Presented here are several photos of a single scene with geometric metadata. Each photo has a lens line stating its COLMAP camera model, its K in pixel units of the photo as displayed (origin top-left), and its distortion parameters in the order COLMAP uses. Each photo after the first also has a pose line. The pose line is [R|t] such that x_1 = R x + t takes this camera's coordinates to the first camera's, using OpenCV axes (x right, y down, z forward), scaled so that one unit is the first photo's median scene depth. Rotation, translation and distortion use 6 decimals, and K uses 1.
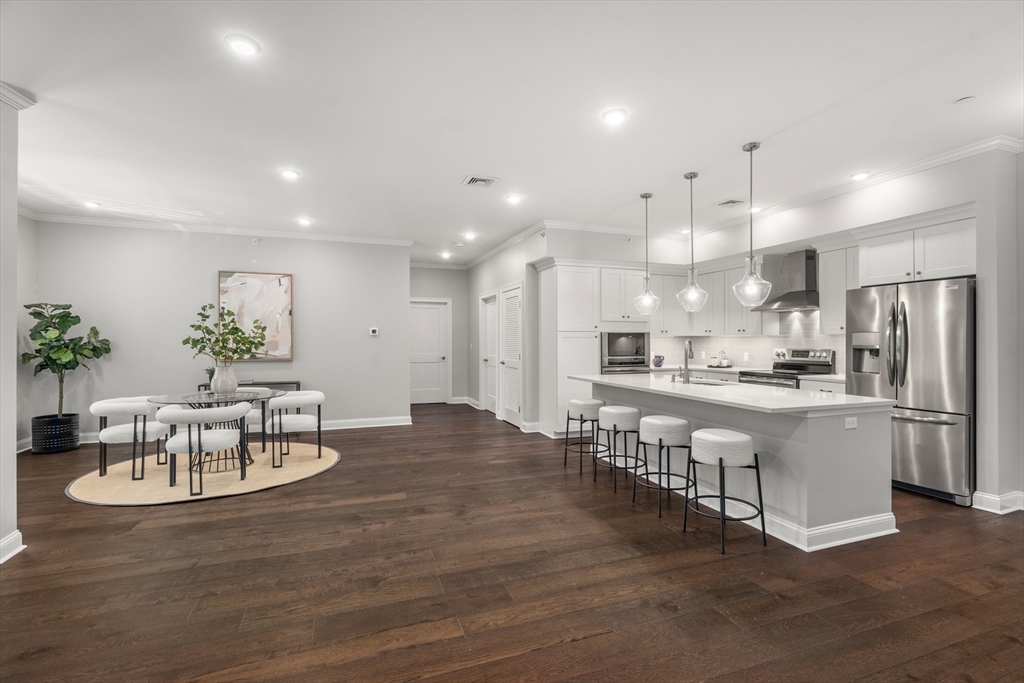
lens RADIAL K [[471.4, 0, 511.9], [0, 471.4, 353.9], [0, 0, 1]] dist [0.000075, 0.000340]
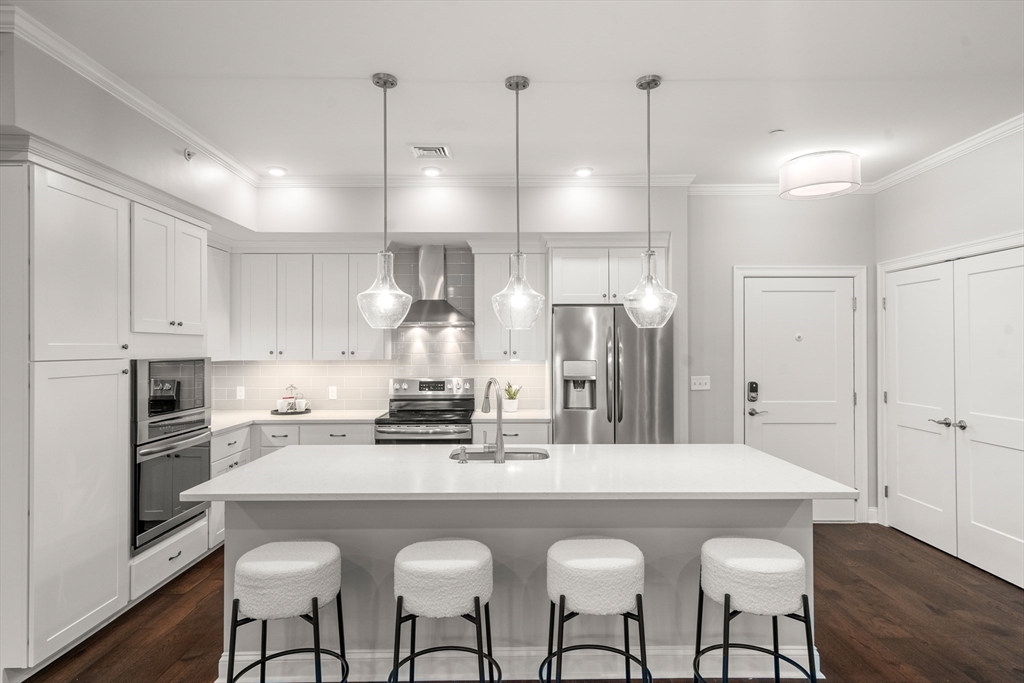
lens RADIAL K [[567.4, 0, 512.0], [0, 567.4, 334.7], [0, 0, 1]] dist [-0.016019, -0.001037]
pose [[0.325921, 0.021289, 0.945157, -0.232305], [0.029123, 0.999046, -0.032545, -0.061159], [-0.944948, 0.038133, 0.324990, 0.775922]]
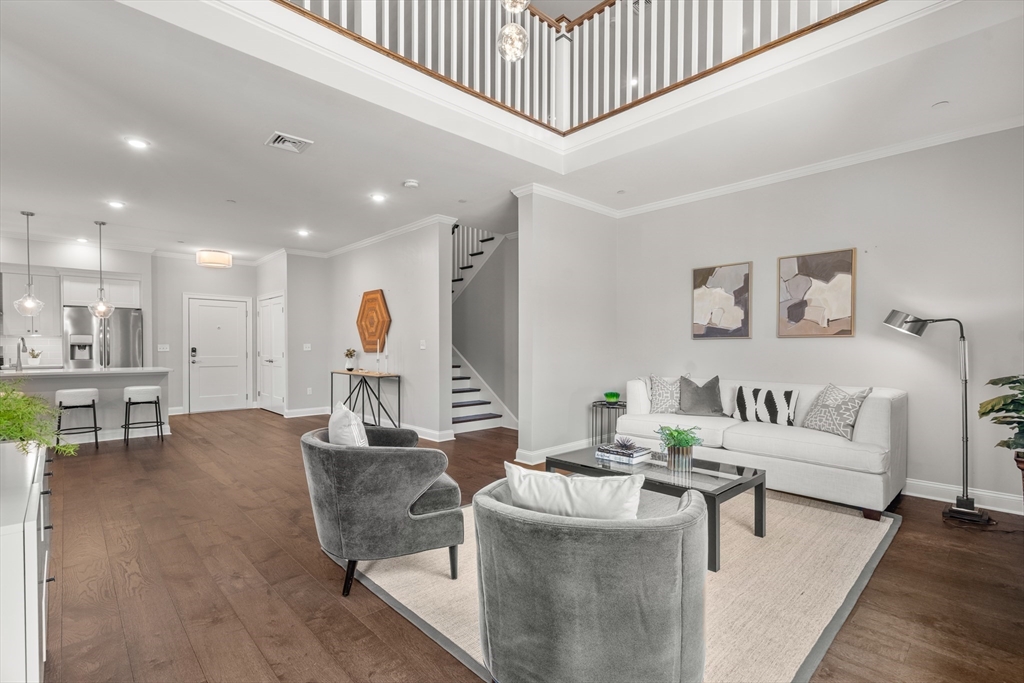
lens RADIAL K [[471.4, 0, 511.9], [0, 471.4, 353.9], [0, 0, 1]] dist [0.000075, 0.000340]
pose [[-0.413147, -0.011324, 0.910594, -1.353640], [0.025524, 0.999386, 0.024009, 0.019553], [-0.910307, 0.033161, -0.412604, 0.308890]]
